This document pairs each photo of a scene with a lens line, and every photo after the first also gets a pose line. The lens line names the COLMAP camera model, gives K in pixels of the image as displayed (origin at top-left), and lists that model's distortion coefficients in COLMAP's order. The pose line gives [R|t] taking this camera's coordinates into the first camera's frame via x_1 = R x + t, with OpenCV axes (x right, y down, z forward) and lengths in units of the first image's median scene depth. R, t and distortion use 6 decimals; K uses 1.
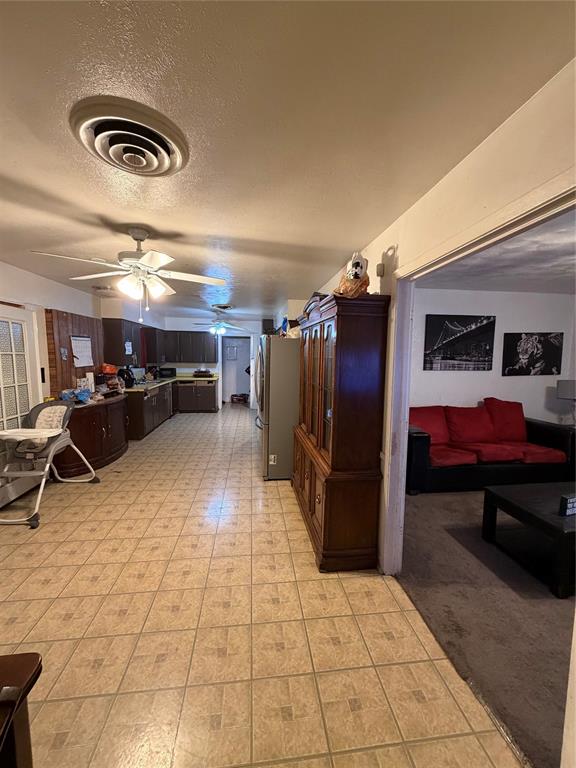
lens RADIAL K [[304.0, 0, 287.0], [0, 304.0, 382.5], [0, 0, 1]] dist [-0.001157, 0.000413]
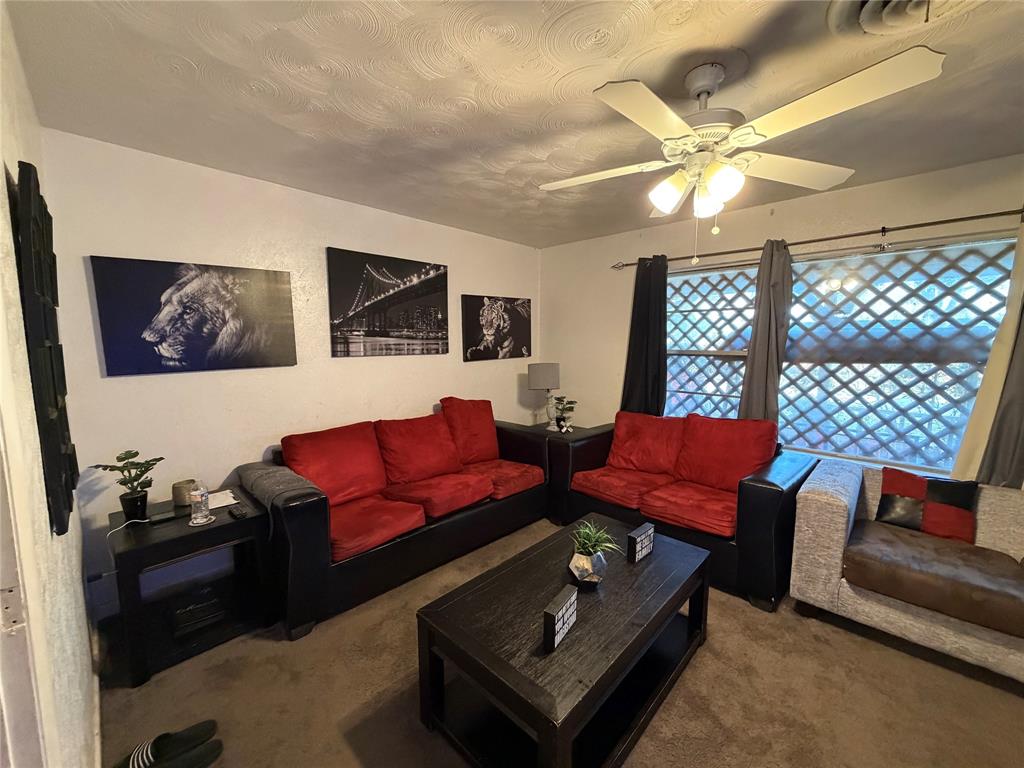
lens RADIAL K [[405.3, 0, 510.8], [0, 405.3, 385.8], [0, 0, 1]] dist [-0.001157, 0.000413]
pose [[0.778076, -0.079540, 0.623114, 0.251821], [0.067473, 0.996795, 0.042987, -0.000412], [-0.624536, 0.008596, 0.780949, 0.272167]]
